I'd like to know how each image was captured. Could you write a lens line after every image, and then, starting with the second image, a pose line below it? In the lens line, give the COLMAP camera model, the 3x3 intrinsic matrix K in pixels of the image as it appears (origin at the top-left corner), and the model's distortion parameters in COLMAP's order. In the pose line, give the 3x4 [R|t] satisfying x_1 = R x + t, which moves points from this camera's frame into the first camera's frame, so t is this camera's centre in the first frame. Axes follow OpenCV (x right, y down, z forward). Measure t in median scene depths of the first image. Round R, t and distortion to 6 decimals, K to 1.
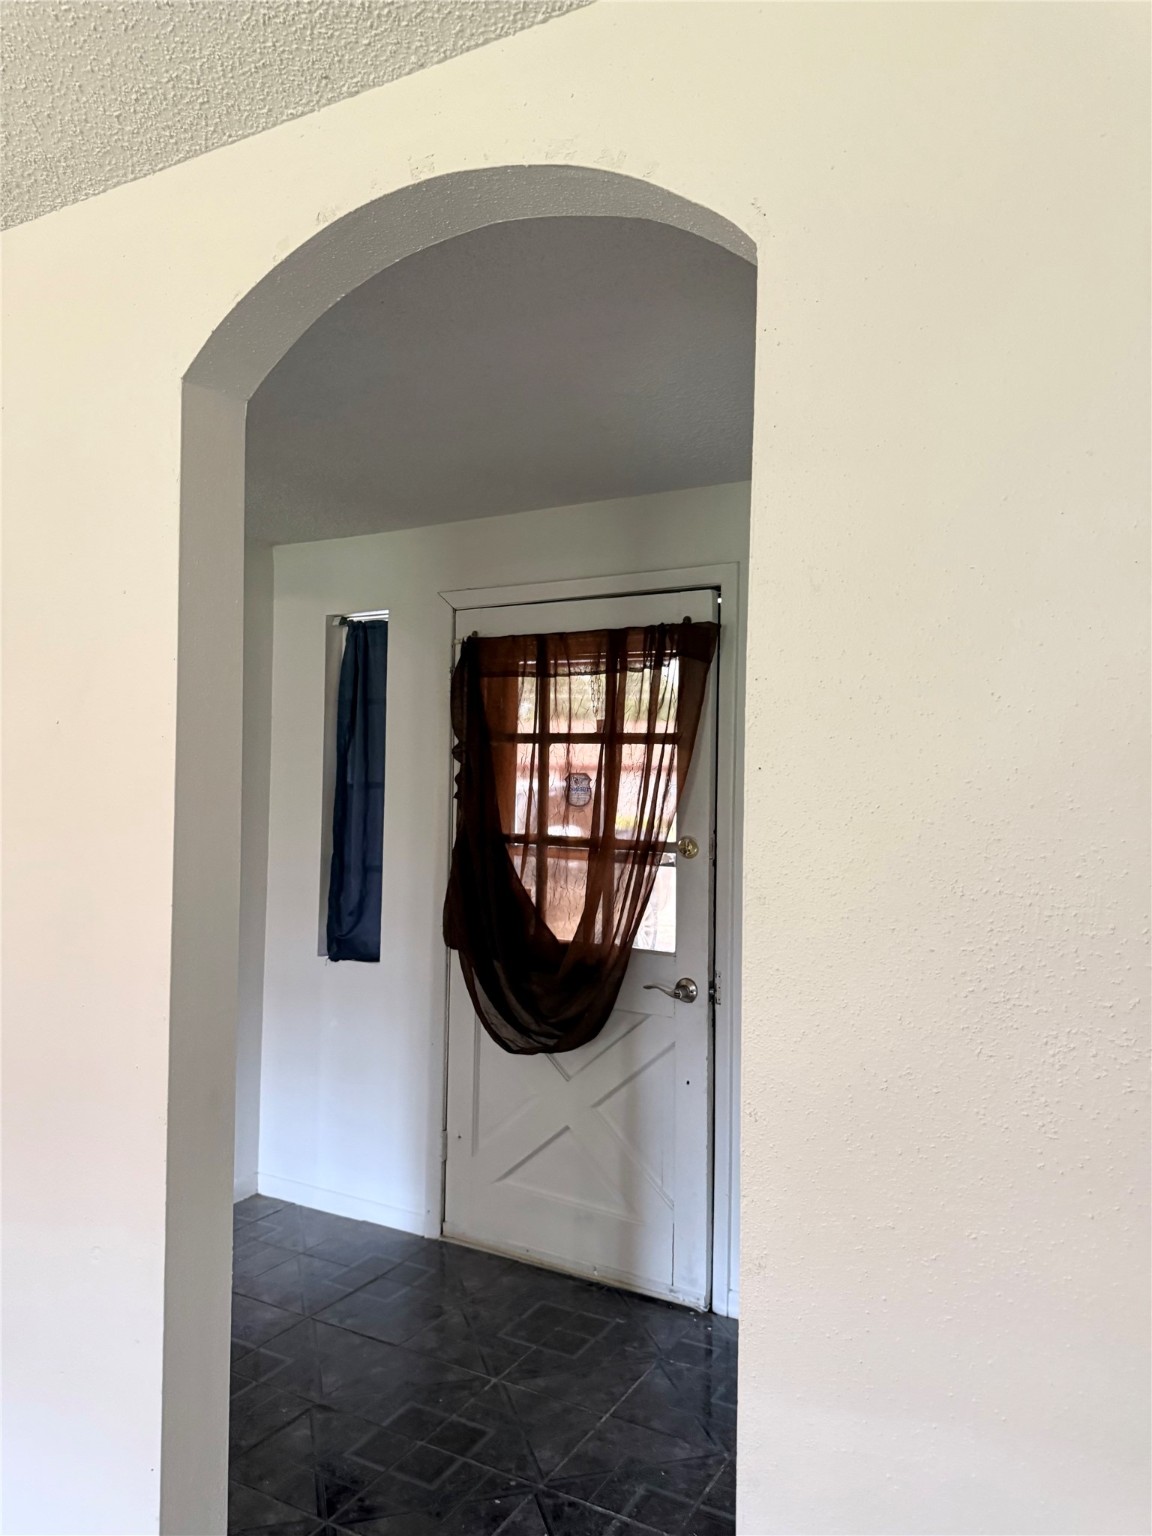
lens RADIAL K [[1088.9, 0, 568.1], [0, 1088.9, 767.1], [0, 0, 1]] dist [0.089005, -0.111385]
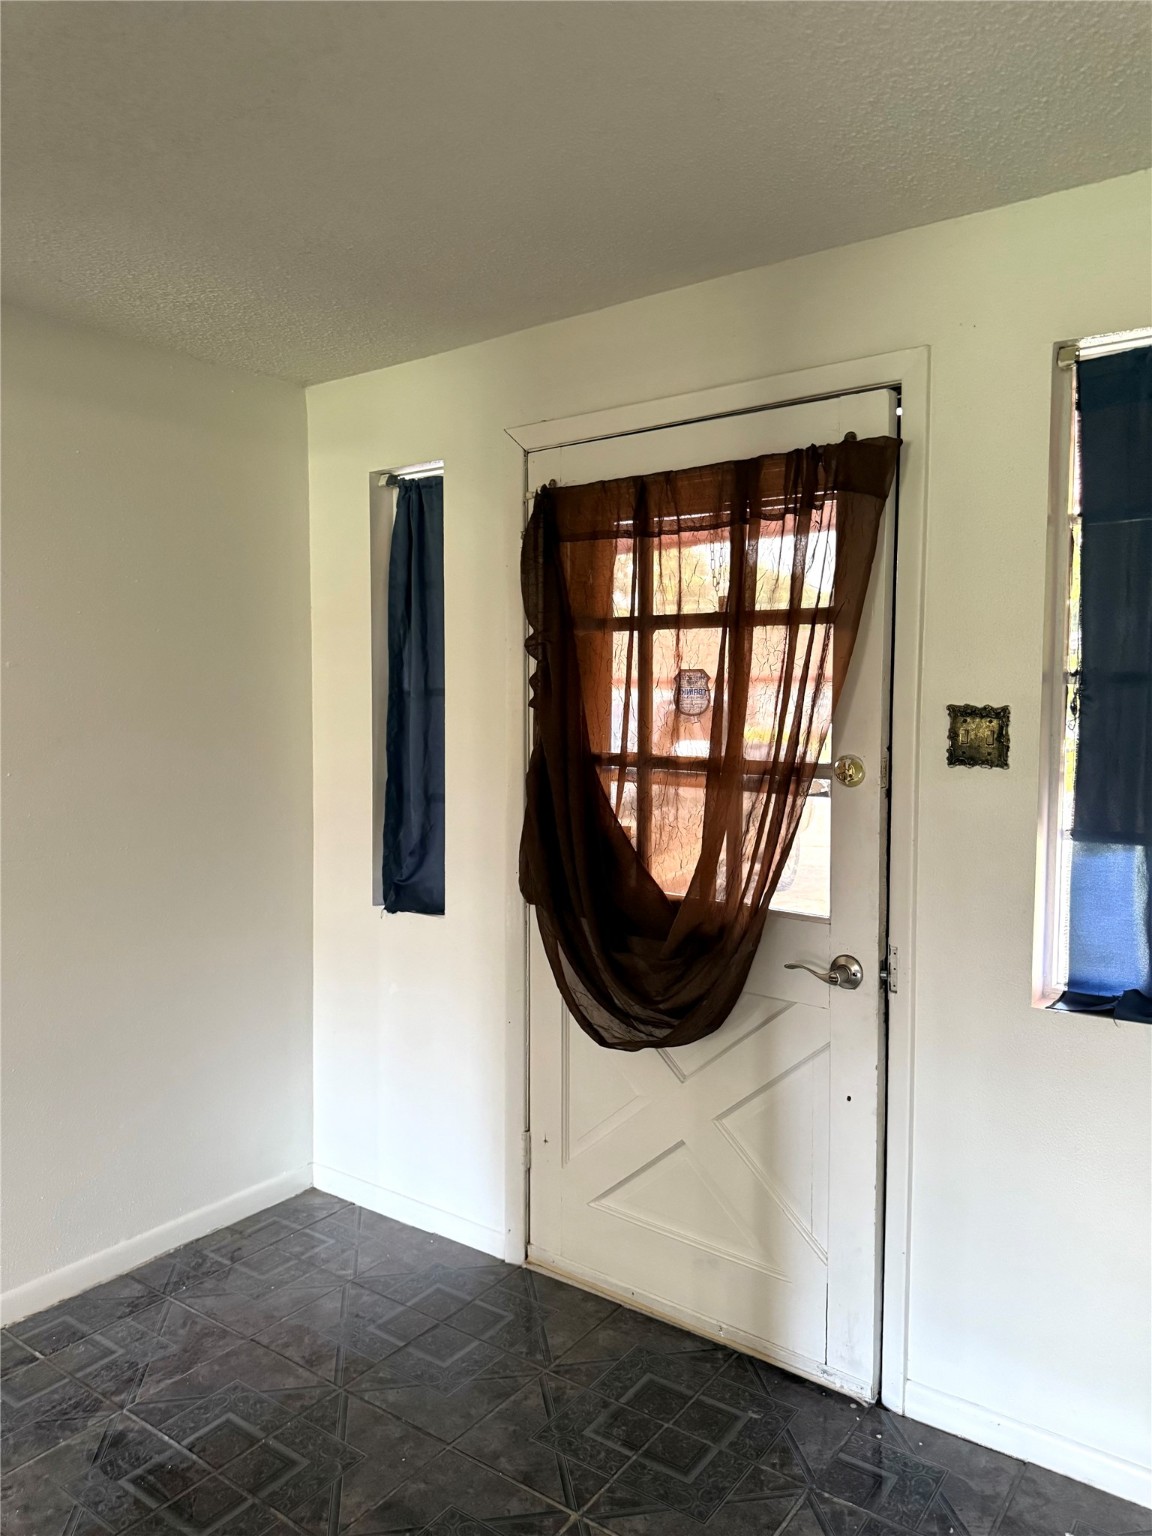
lens RADIAL K [[1169.3, 0, 575.0], [0, 1169.3, 760.5], [0, 0, 1]] dist [0.140980, -0.263964]
pose [[0.994383, -0.006627, -0.105632, 0.013761], [0.014034, 0.997481, 0.069530, 0.010777], [0.104905, -0.070622, 0.991971, 0.212774]]
